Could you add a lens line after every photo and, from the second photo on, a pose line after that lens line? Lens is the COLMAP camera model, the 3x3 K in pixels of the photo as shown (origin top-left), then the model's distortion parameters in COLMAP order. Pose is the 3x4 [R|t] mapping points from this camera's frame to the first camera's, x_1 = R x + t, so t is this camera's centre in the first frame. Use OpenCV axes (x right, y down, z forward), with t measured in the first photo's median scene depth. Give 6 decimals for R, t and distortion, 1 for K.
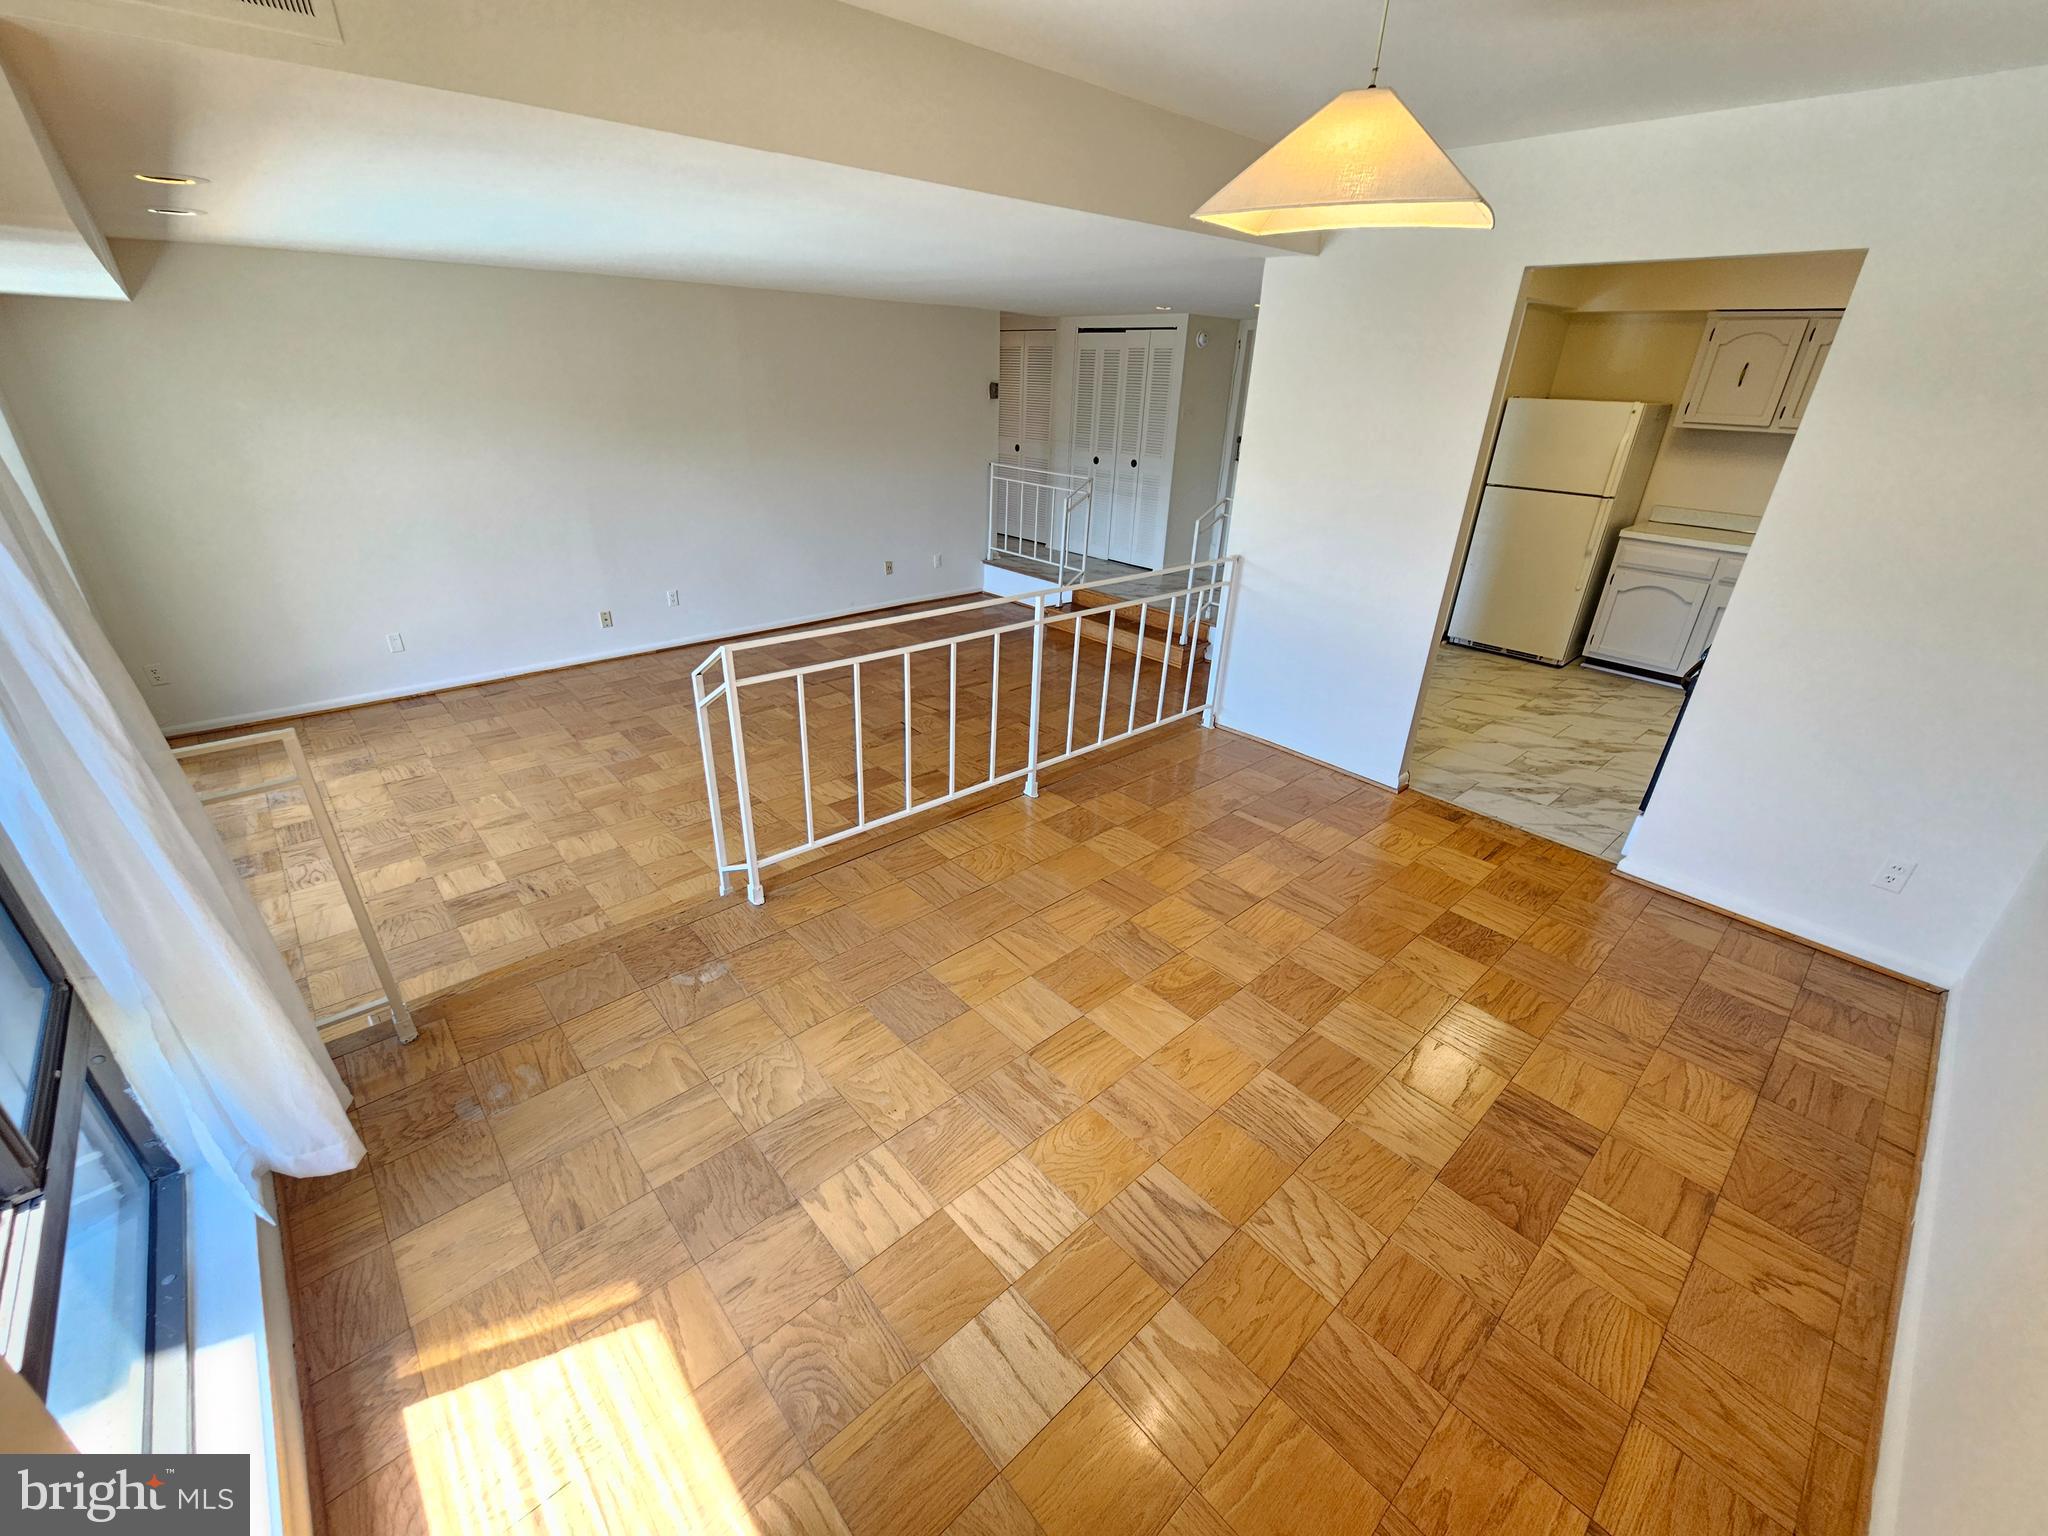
lens RADIAL K [[837.1, 0, 1027.1], [0, 837.1, 776.7], [0, 0, 1]] dist [0.001016, 0.000082]
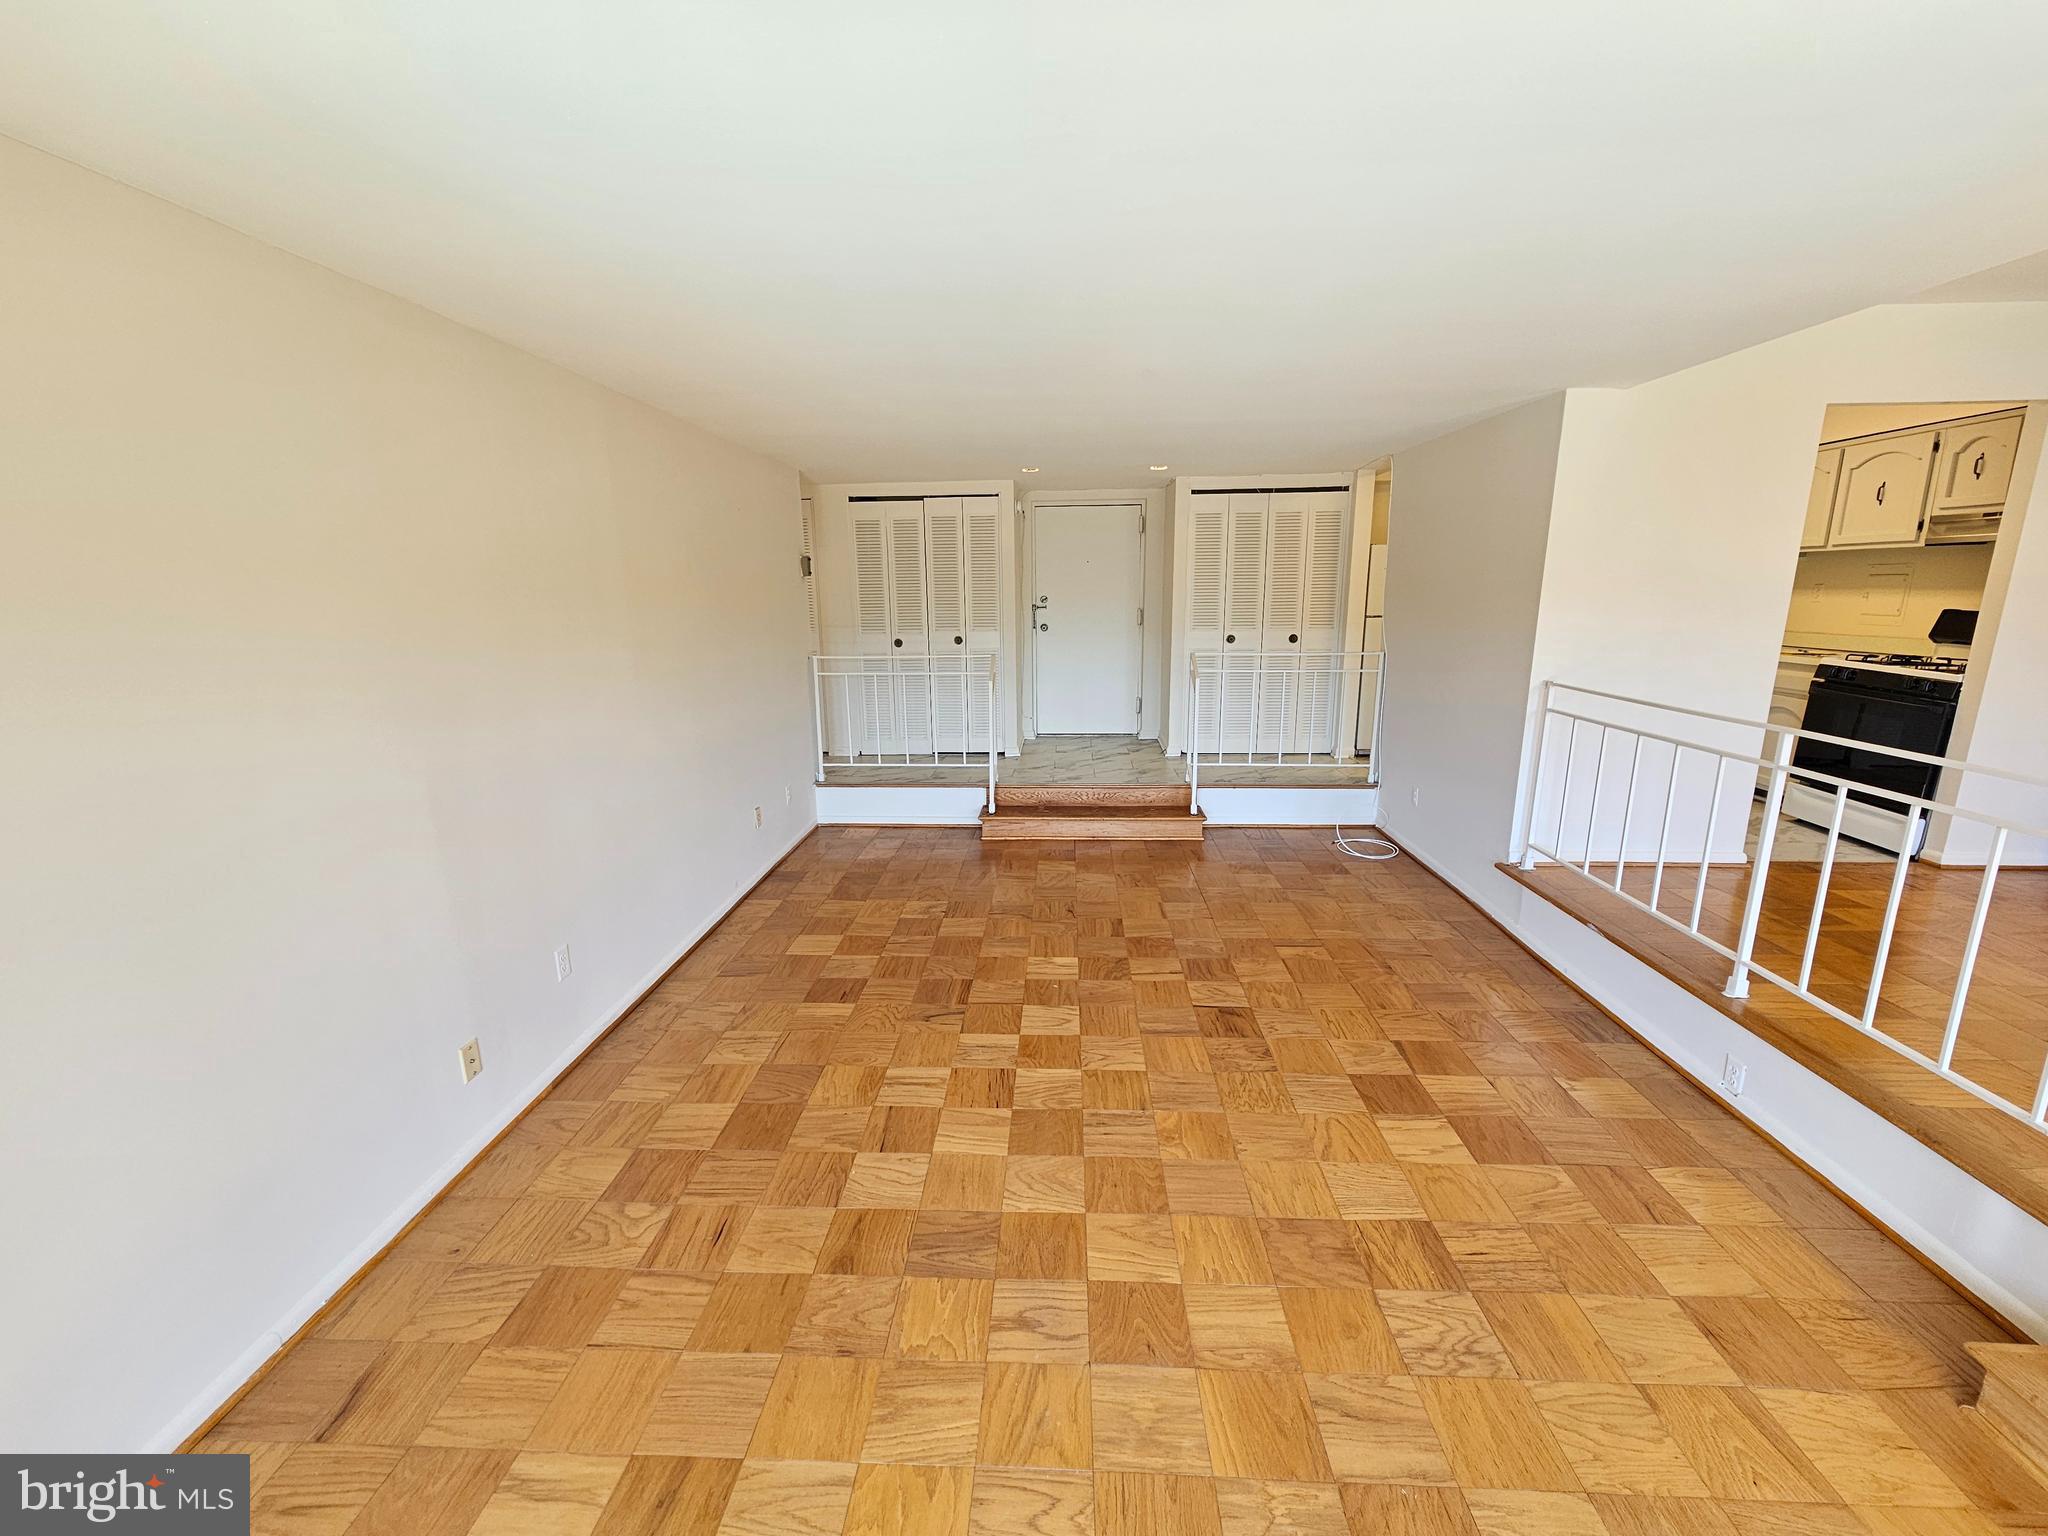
lens RADIAL K [[837.1, 0, 1030.5], [0, 837.1, 774.9], [0, 0, 1]] dist [0.001016, 0.000082]
pose [[0.705713, -0.195071, 0.681114, -0.436468], [0.337684, 0.937741, -0.081311, -0.149349], [-0.622847, 0.287383, 0.727648, 0.366119]]
